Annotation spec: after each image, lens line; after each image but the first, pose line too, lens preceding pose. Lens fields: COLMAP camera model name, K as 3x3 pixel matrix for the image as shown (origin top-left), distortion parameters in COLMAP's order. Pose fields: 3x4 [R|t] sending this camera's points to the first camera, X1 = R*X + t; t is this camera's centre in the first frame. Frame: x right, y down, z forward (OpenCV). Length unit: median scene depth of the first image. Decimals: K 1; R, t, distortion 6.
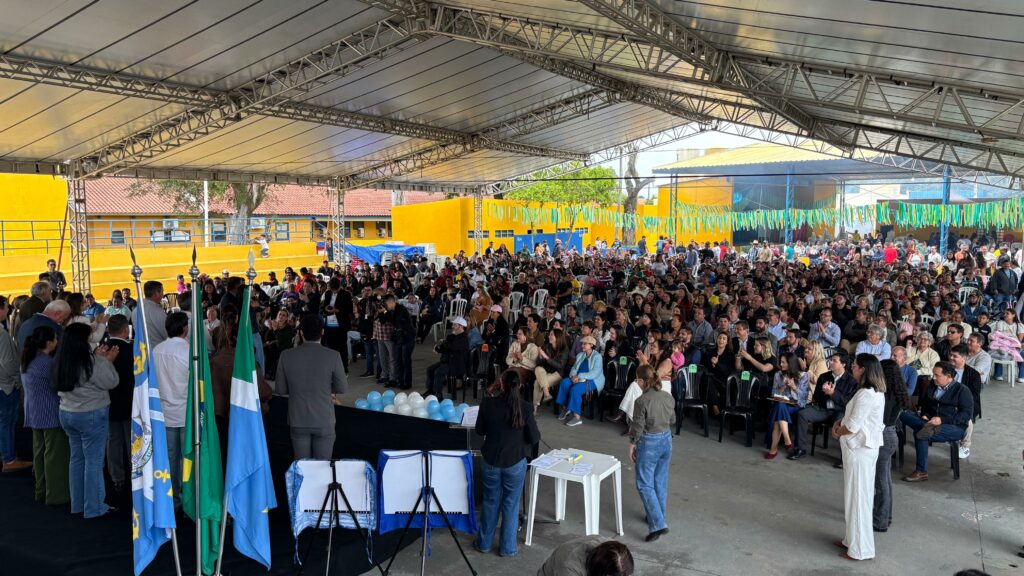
lens RADIAL K [[757.5, 0, 508.6], [0, 757.5, 289.5], [0, 0, 1]] dist [0.057539, -0.050687]
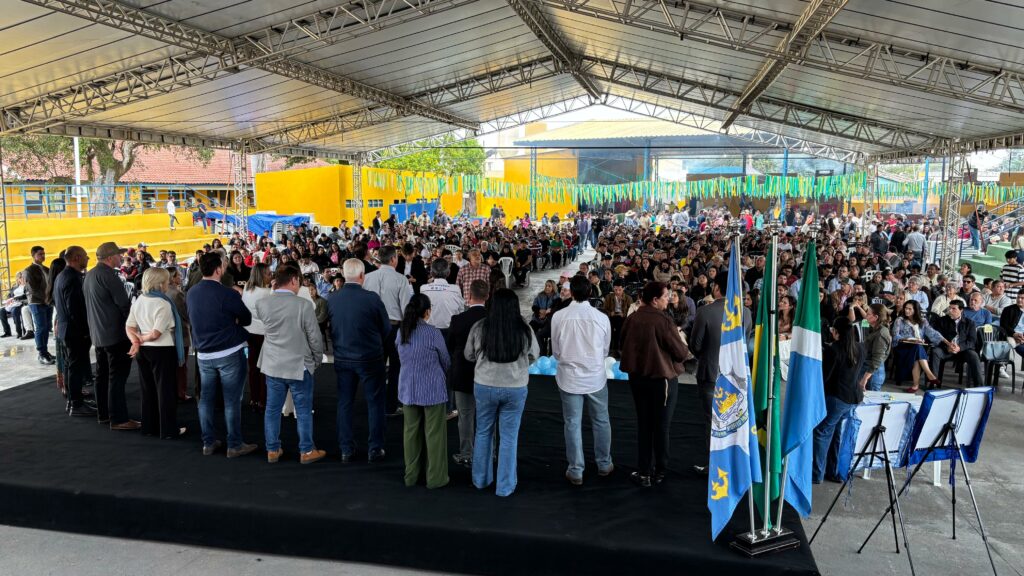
lens RADIAL K [[757.5, 0, 508.6], [0, 757.5, 289.5], [0, 0, 1]] dist [0.057539, -0.050687]
pose [[0.956584, -0.033496, 0.289527, -0.341438], [0.022940, 0.998945, 0.039775, 0.004241], [-0.290554, -0.031406, 0.956343, 0.048863]]
